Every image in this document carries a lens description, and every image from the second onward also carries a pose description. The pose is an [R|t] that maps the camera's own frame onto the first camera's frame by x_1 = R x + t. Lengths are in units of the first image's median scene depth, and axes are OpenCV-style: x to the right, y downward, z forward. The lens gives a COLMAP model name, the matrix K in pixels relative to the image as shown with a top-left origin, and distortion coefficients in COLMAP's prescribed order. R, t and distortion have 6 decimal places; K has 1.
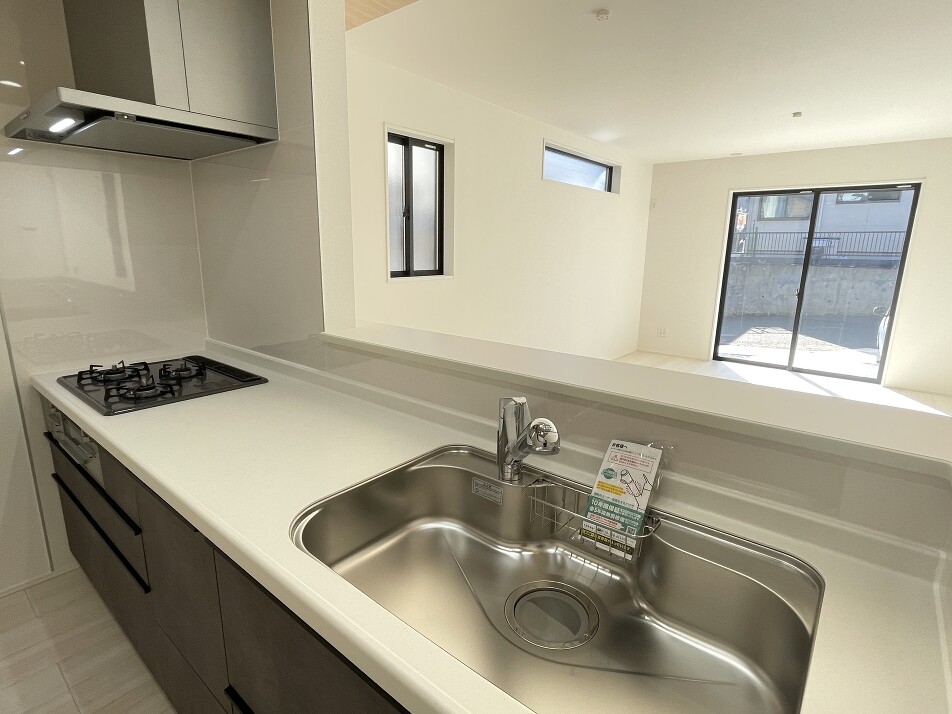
lens RADIAL K [[491.7, 0, 473.7], [0, 491.7, 357.3], [0, 0, 1]] dist [-0.002899, -0.000395]
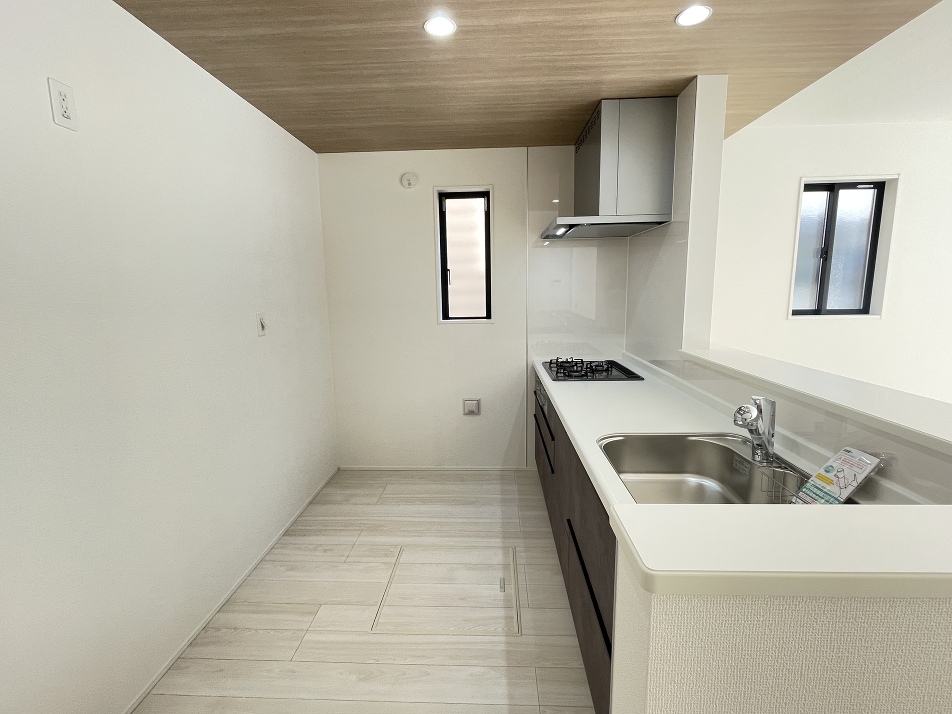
lens RADIAL K [[443.9, 0, 477.9], [0, 443.9, 358.7], [0, 0, 1]] dist [-0.001448, -0.000135]
pose [[0.606945, 0.101673, -0.788213, 0.349332], [-0.150512, 0.988540, 0.011615, 0.047490], [0.780361, 0.111586, 0.615293, -0.247661]]
